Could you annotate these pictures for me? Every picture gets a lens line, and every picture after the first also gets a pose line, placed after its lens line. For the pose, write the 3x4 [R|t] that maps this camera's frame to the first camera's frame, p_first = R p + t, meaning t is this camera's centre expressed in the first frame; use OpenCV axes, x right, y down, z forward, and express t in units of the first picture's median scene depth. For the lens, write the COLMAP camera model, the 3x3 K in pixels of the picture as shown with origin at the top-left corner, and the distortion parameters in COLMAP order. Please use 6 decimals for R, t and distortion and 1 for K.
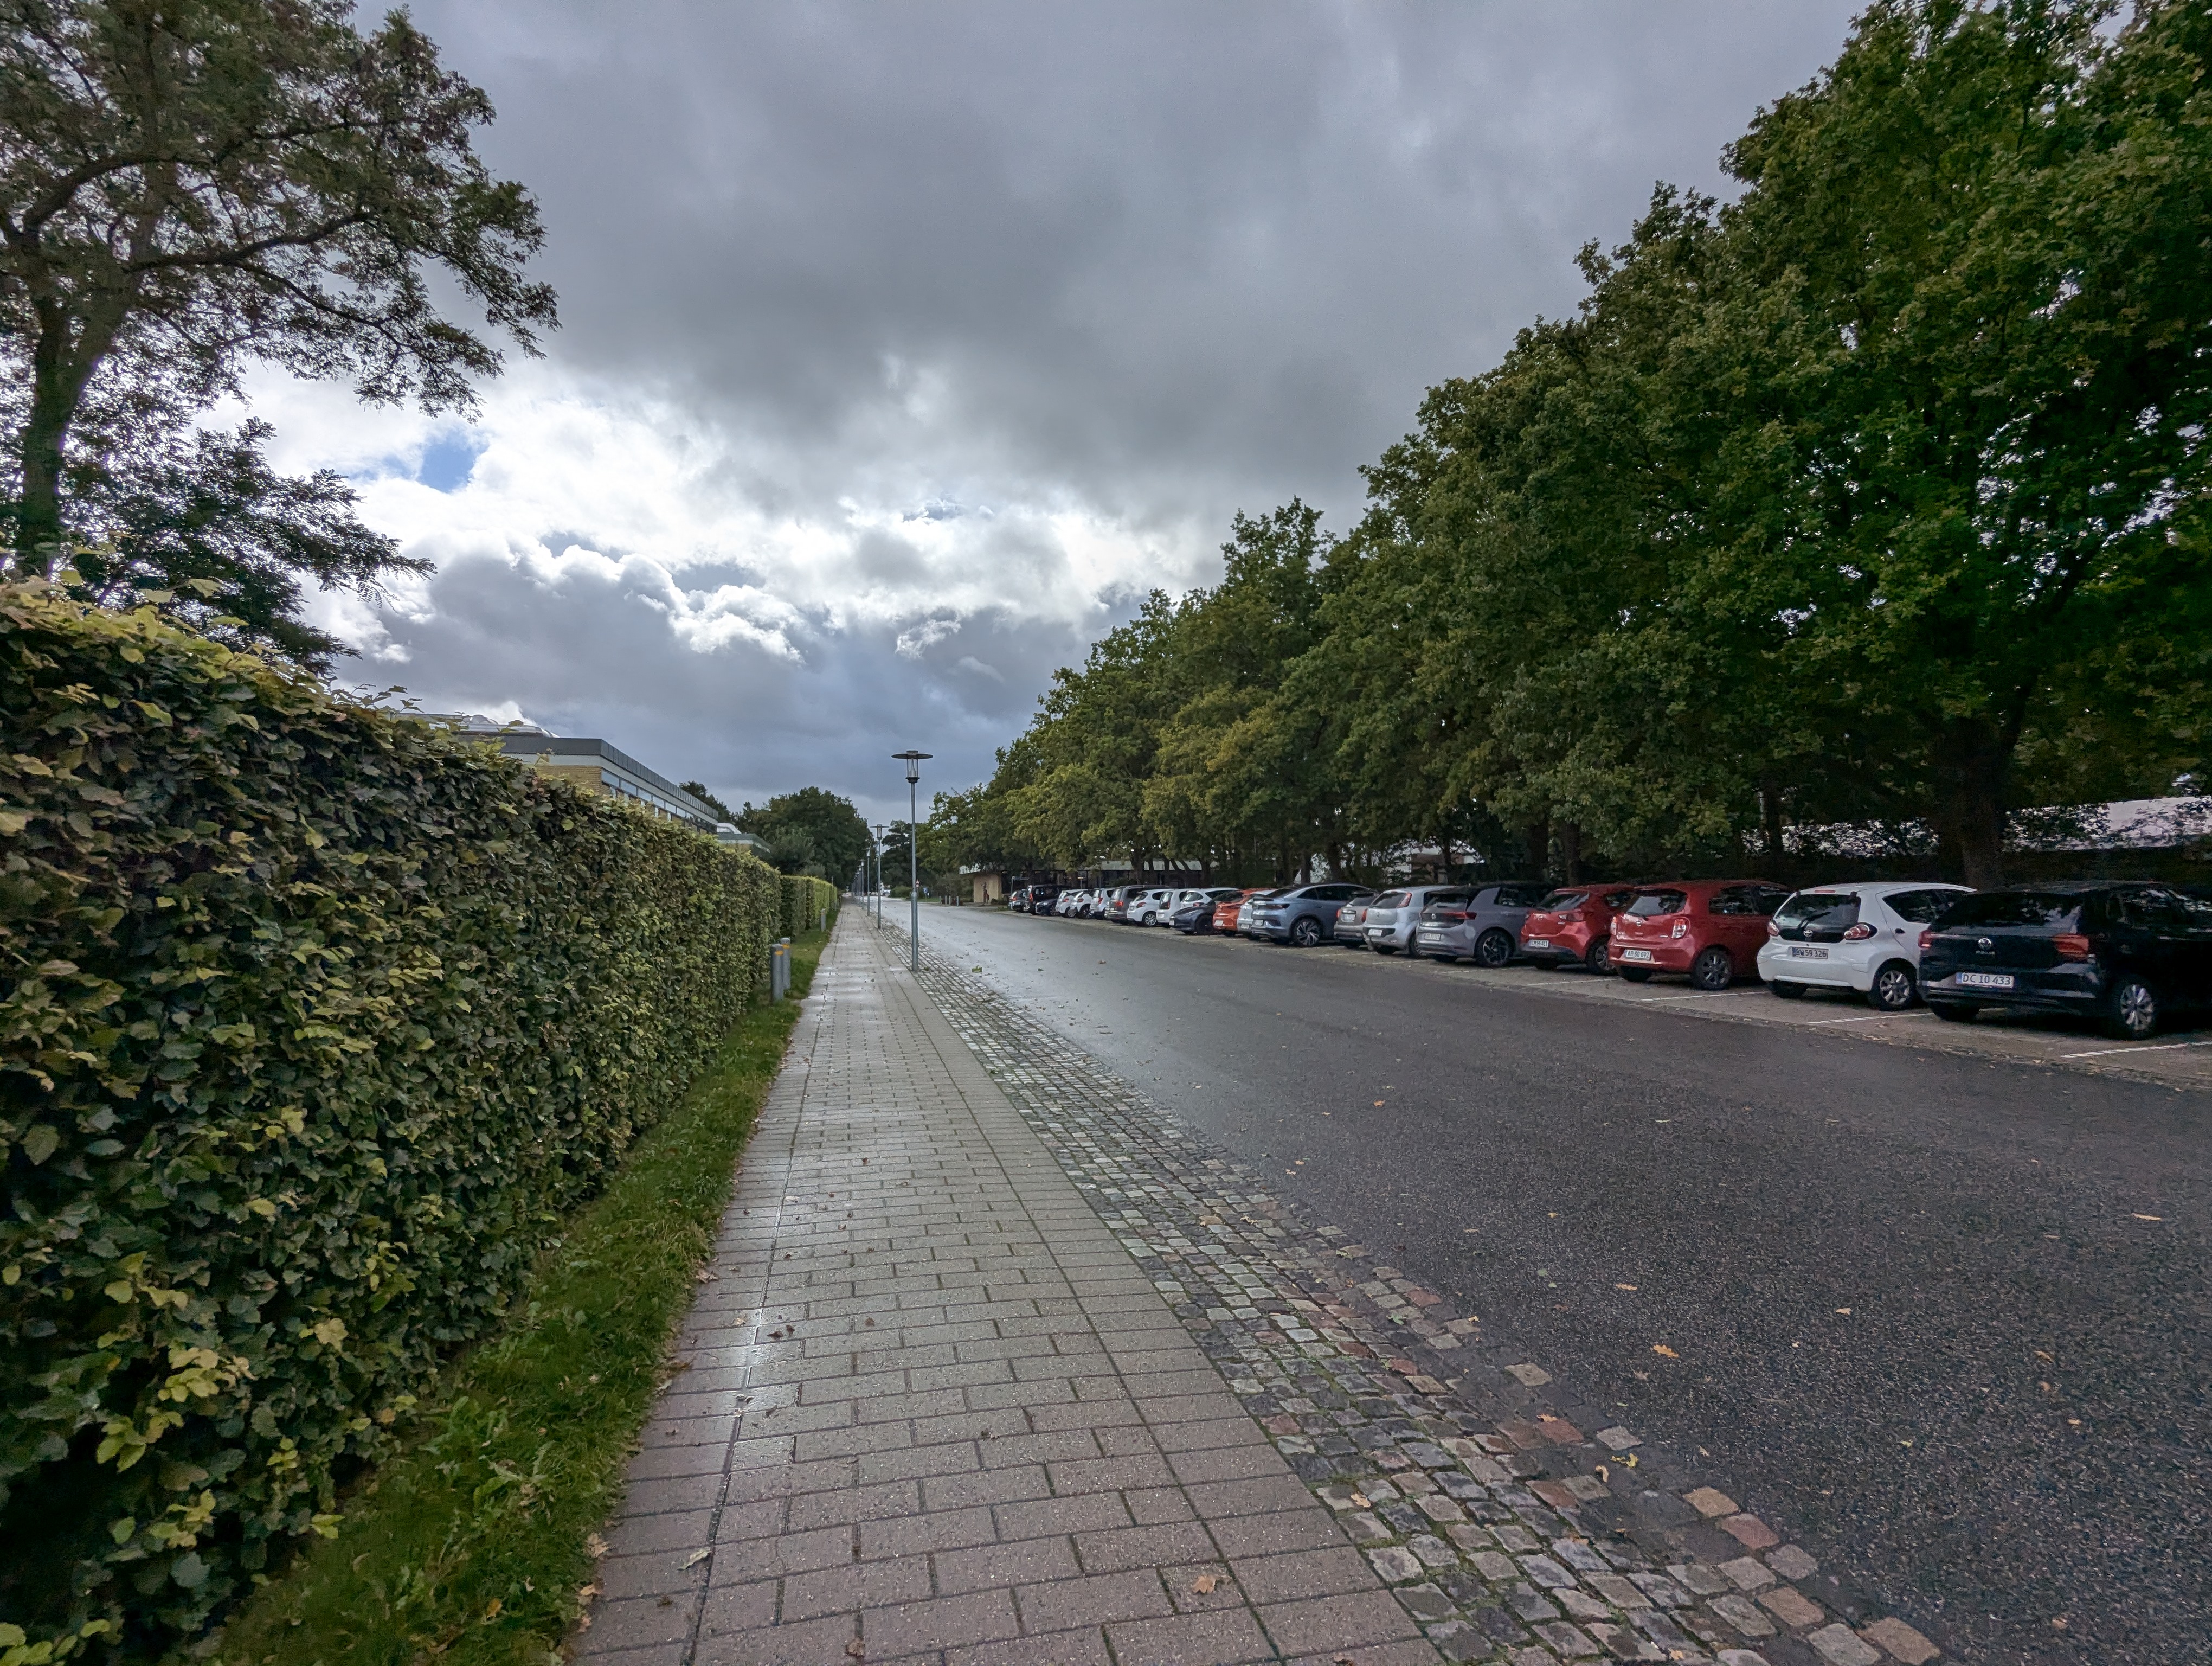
lens RADIAL K [[1030.9, 0, 1110.7], [0, 1030.9, 878.8], [0, 0, 1]] dist [-0.000295, -0.000267]
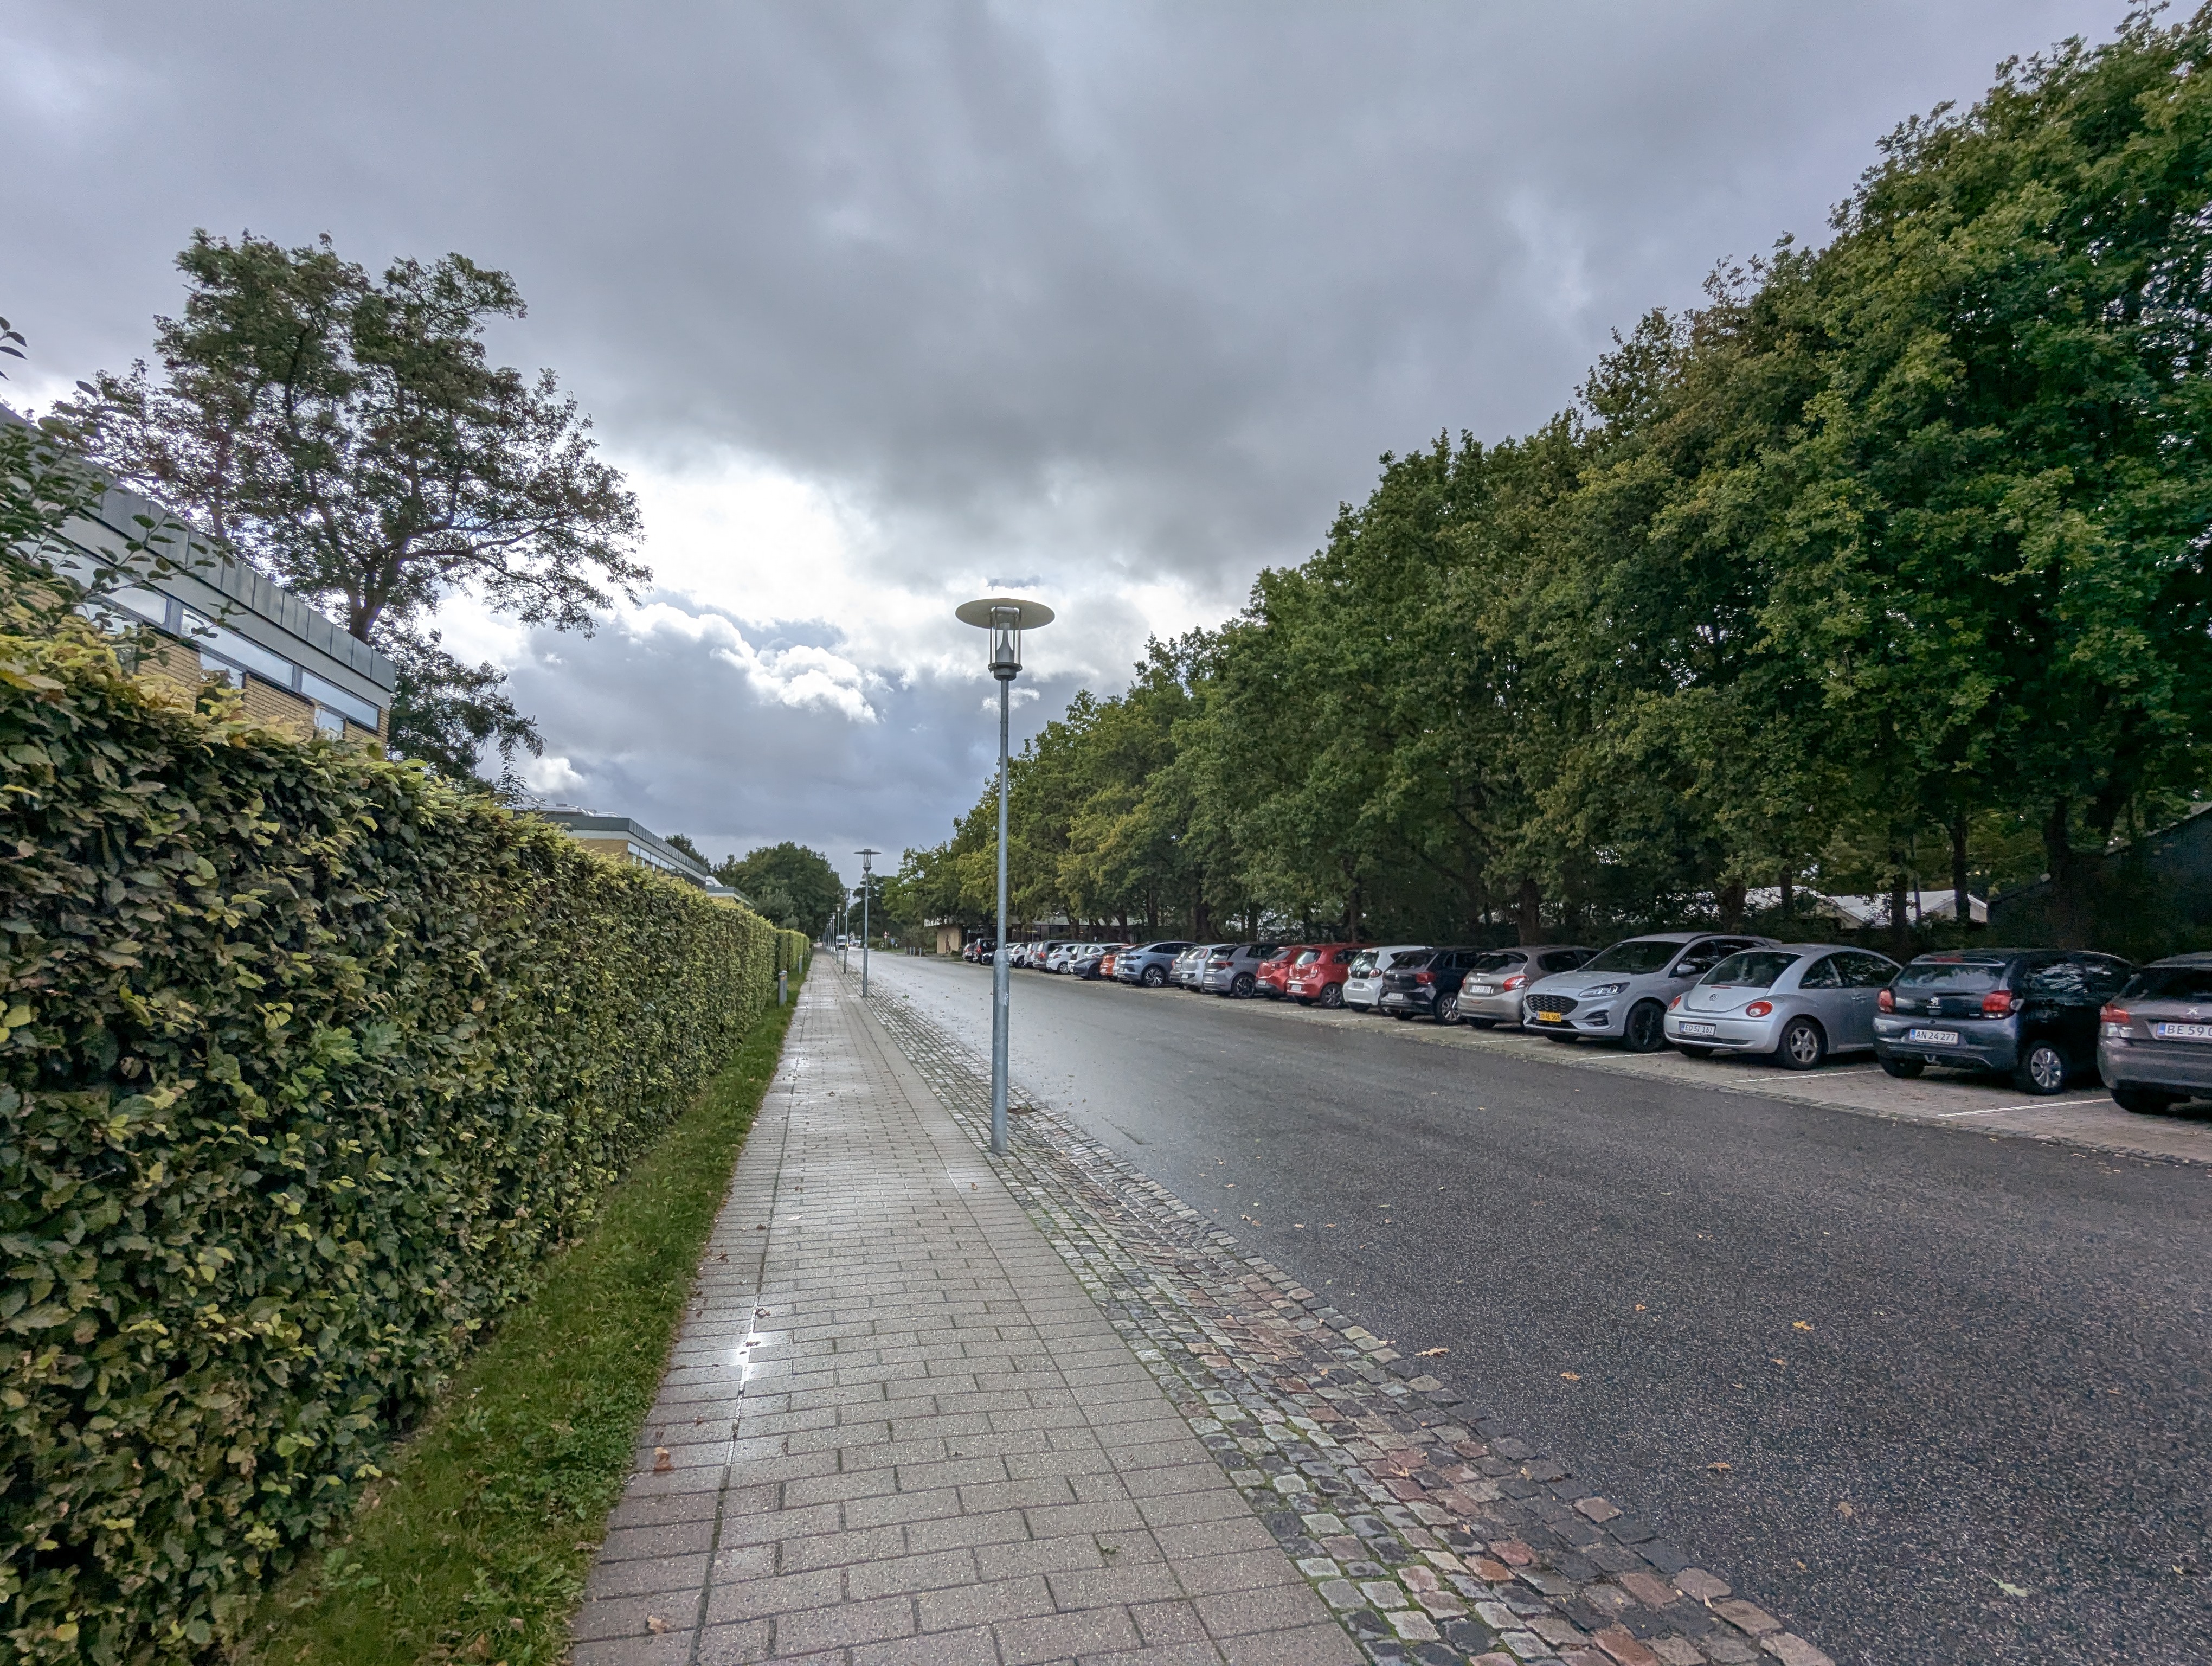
lens RADIAL K [[1252.7, 0, 1106.0], [0, 1252.7, 833.0], [0, 0, 1]] dist [0.001856, 0.000340]
pose [[0.999620, 0.010767, -0.025381, 0.123034], [-0.012672, 0.997015, -0.076157, -0.008050], [0.024485, 0.076449, 0.996773, -0.494059]]
